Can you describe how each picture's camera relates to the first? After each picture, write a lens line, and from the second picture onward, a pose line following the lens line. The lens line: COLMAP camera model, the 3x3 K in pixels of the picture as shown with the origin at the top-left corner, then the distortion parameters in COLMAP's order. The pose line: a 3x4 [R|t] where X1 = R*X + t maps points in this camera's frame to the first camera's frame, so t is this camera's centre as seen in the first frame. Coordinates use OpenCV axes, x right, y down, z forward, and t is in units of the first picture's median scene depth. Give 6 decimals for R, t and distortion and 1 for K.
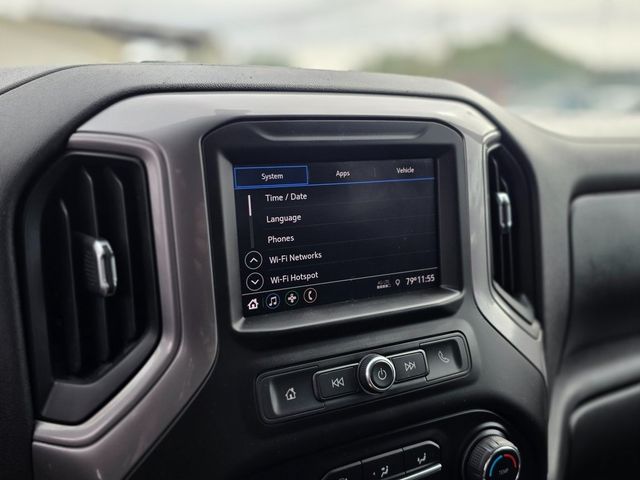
lens RADIAL K [[570.5, 0, 320.0], [0, 570.5, 240.0], [0, 0, 1]] dist [-0.016752, -0.009052]
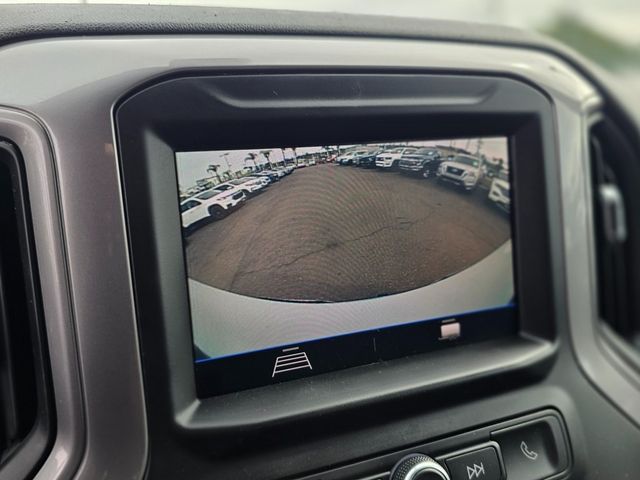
lens RADIAL K [[570.5, 0, 320.0], [0, 570.5, 240.0], [0, 0, 1]] dist [-0.016752, -0.009052]
pose [[0.996542, -0.014862, -0.081749, 0.043262], [0.014921, 0.999889, 0.000112, -0.030196], [0.081738, -0.001331, 0.996653, 0.365613]]
